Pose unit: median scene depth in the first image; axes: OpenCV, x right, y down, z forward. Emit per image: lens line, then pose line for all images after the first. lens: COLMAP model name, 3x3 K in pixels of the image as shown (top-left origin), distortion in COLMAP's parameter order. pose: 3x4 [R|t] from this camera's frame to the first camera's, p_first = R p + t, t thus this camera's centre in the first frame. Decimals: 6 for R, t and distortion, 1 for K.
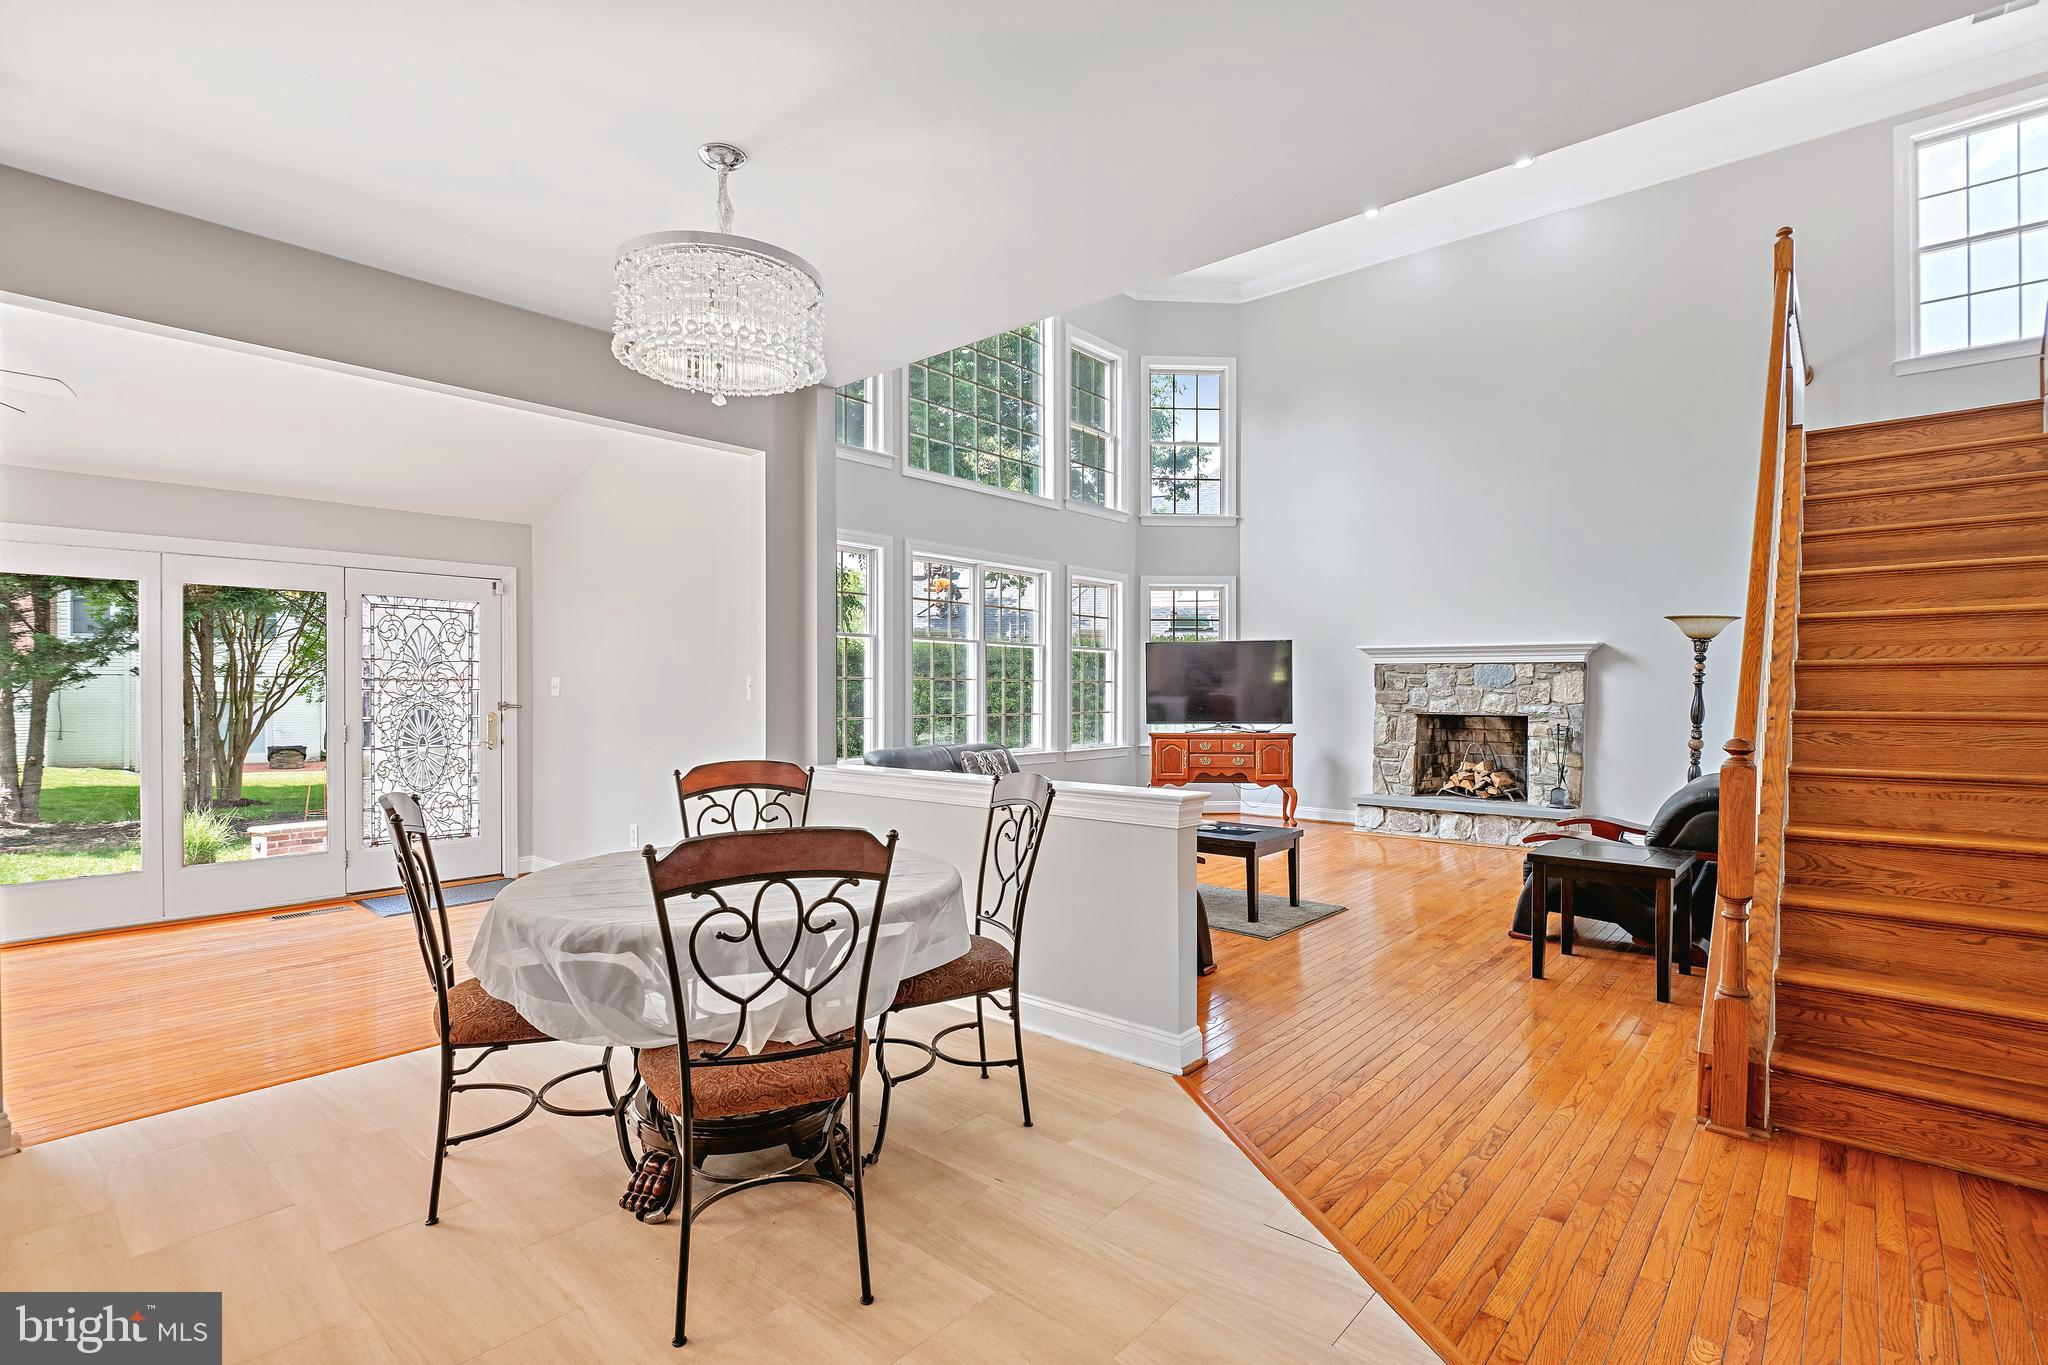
lens RADIAL K [[952.9, 0, 1018.3], [0, 952.9, 689.9], [0, 0, 1]] dist [-0.008782, -0.002912]
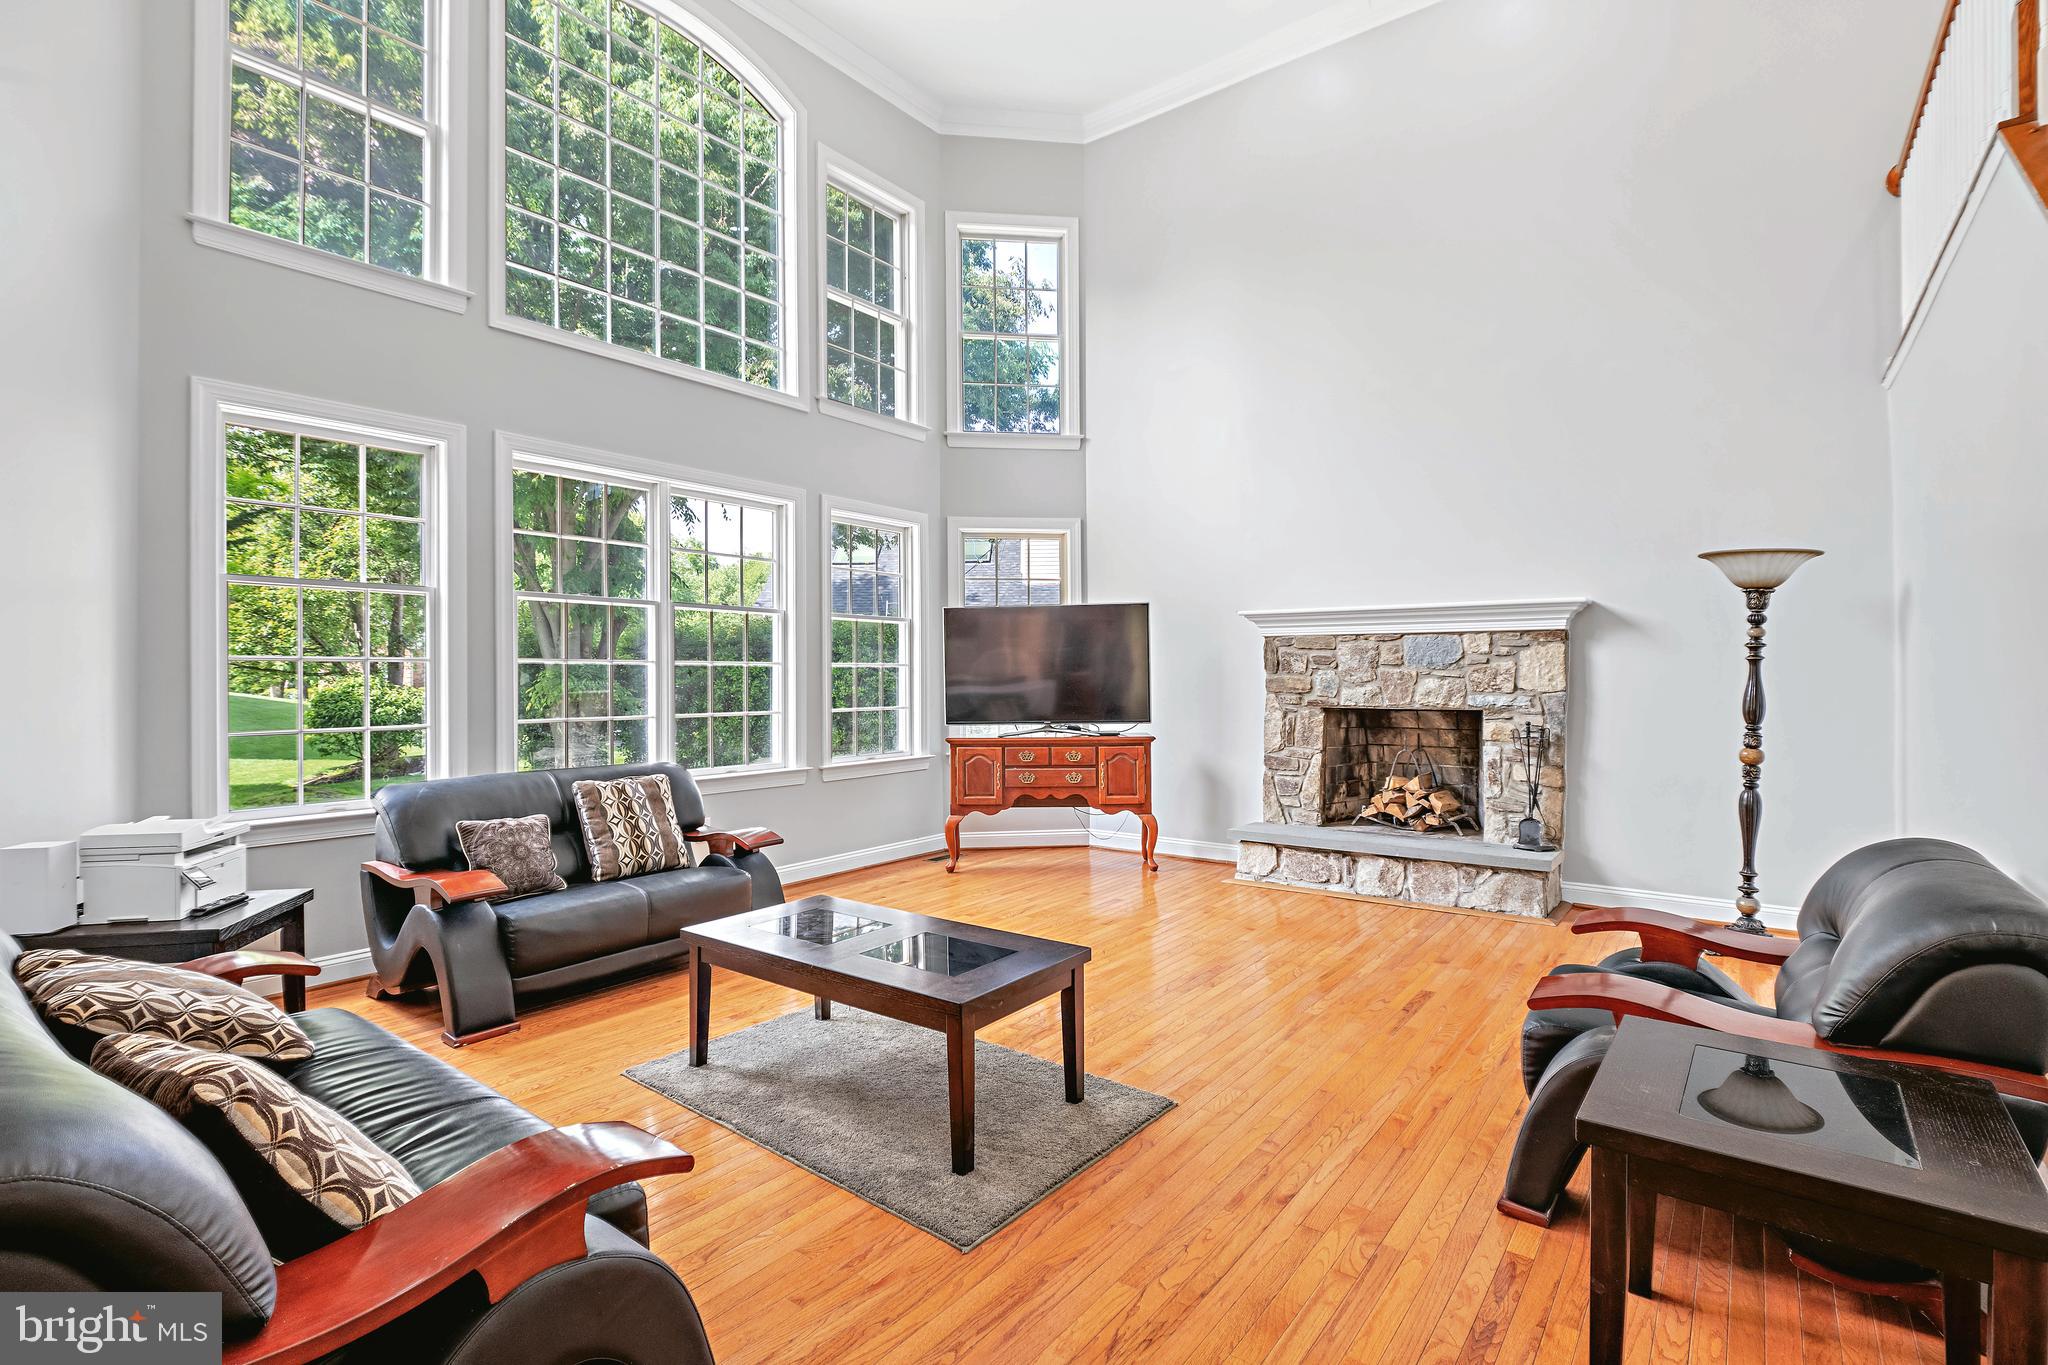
lens RADIAL K [[952.9, 0, 1011.2], [0, 952.9, 667.1], [0, 0, 1]] dist [-0.008782, -0.002912]
pose [[0.997727, -0.006854, 0.067036, 0.180049], [0.007509, 0.999926, -0.009529, 0.000666], [-0.066966, 0.010011, 0.997705, 0.399234]]
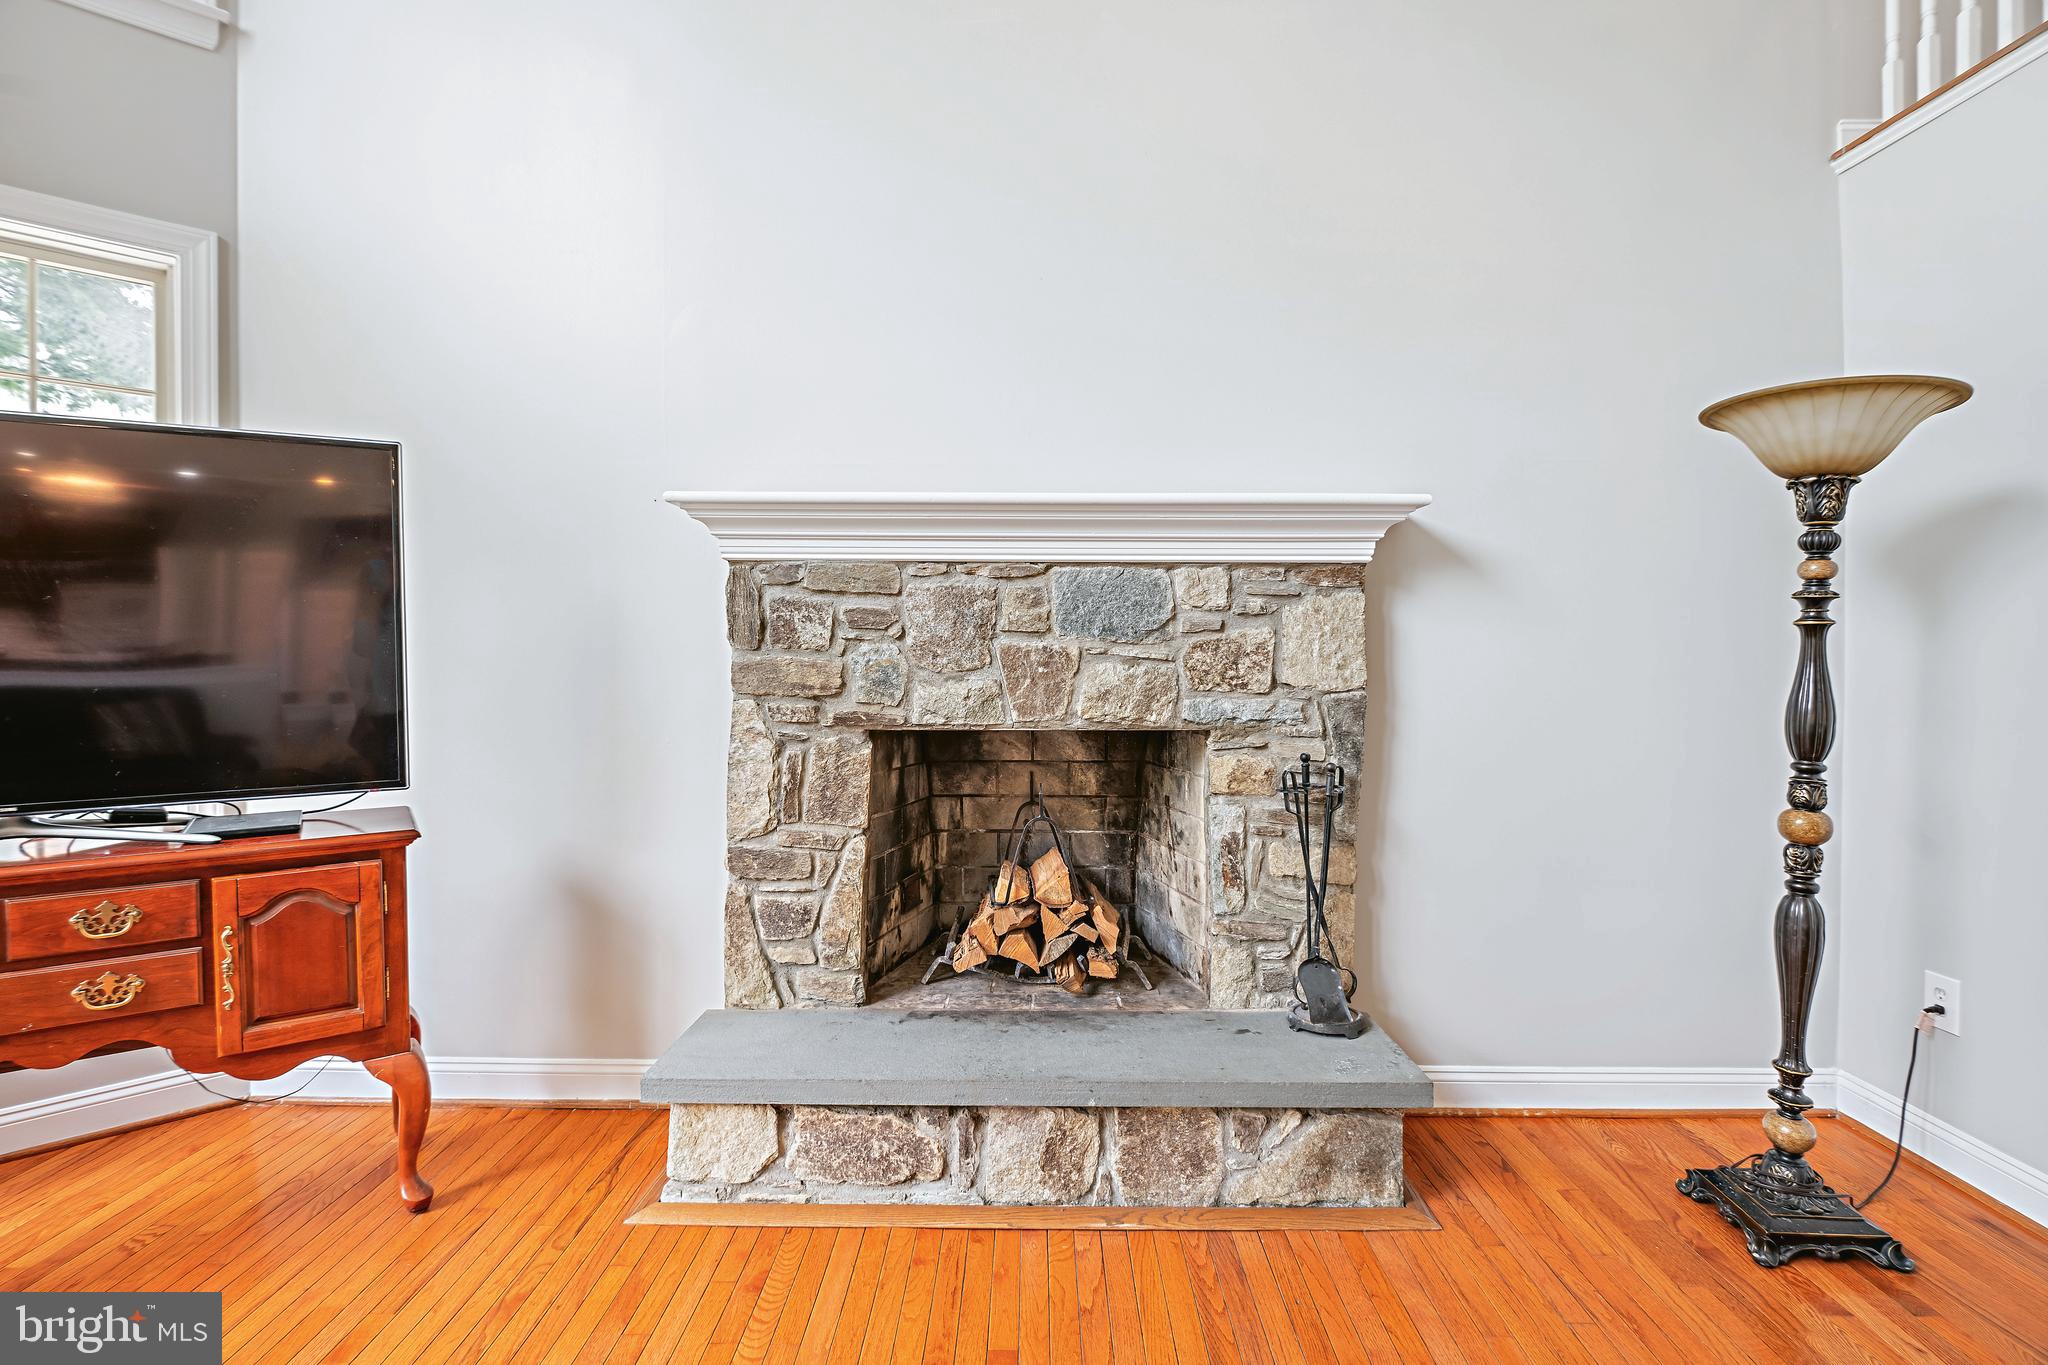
lens RADIAL K [[952.9, 0, 1017.6], [0, 952.9, 669.5], [0, 0, 1]] dist [-0.008782, -0.002912]
pose [[0.764038, -0.013948, 0.645021, 0.323900], [0.002784, 0.999828, 0.018323, 0.001070], [-0.645166, -0.012204, 0.763945, 0.918443]]
